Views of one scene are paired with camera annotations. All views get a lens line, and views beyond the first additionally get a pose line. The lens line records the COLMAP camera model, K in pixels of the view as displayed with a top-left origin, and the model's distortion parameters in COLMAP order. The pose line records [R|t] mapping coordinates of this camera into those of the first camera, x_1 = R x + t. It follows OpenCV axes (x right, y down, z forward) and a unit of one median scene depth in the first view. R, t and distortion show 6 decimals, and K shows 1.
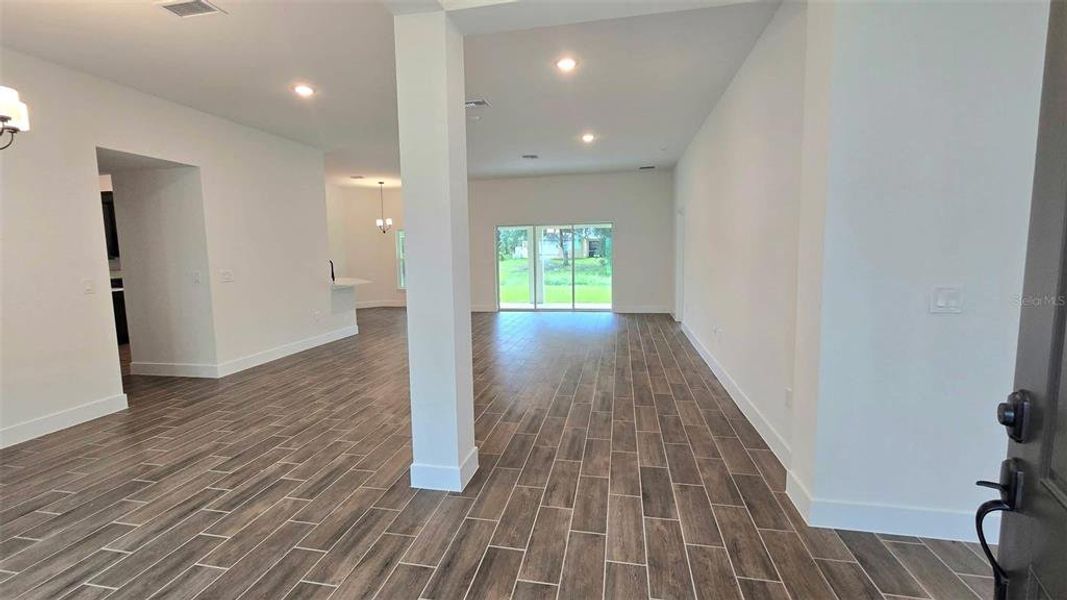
lens RADIAL K [[442.4, 0, 531.8], [0, 442.4, 294.8], [0, 0, 1]] dist [0.002151, 0.000426]
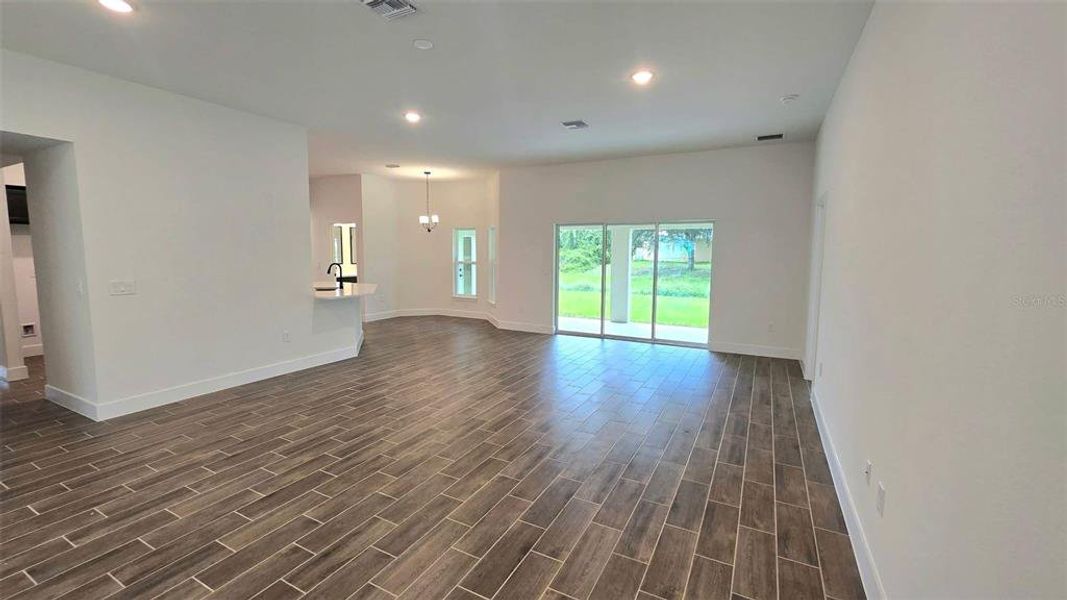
lens RADIAL K [[442.4, 0, 531.8], [0, 442.4, 294.8], [0, 0, 1]] dist [0.002151, 0.000426]
pose [[0.958309, 0.052771, -0.280820, 0.106114], [-0.052092, 0.998593, 0.009886, -0.038791], [0.280947, 0.005154, 0.959709, 0.246997]]
